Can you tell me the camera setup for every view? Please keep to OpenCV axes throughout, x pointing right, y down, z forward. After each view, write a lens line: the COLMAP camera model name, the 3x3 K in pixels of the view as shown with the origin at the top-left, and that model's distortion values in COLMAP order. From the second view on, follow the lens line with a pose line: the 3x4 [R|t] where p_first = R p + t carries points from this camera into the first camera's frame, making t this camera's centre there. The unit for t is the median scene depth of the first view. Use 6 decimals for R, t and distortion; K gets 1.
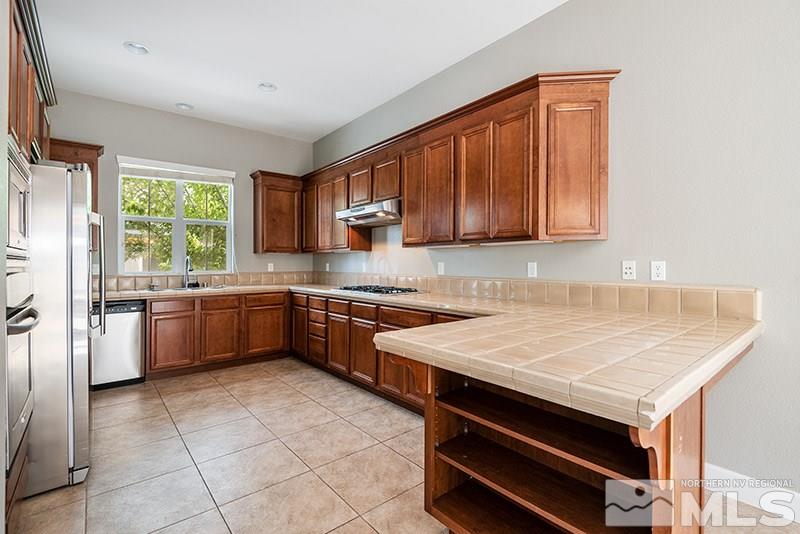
lens RADIAL K [[367.7, 0, 402.5], [0, 367.7, 268.4], [0, 0, 1]] dist [0.017756, -0.013506]
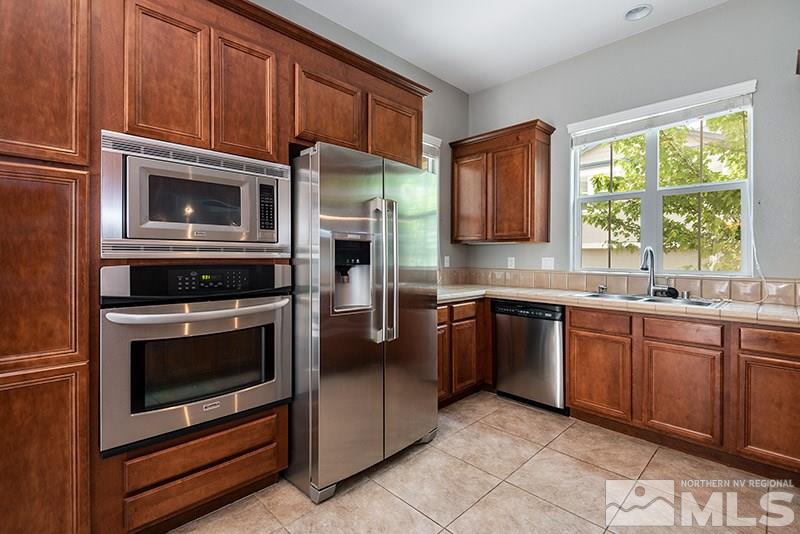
lens RADIAL K [[369.4, 0, 400.1], [0, 369.4, 252.5], [0, 0, 1]] dist [0.017216, -0.013483]
pose [[0.079318, -0.003550, -0.996843, 0.019449], [-0.020774, 0.999771, -0.005214, -0.011152], [0.996633, 0.021122, 0.079226, 0.563595]]
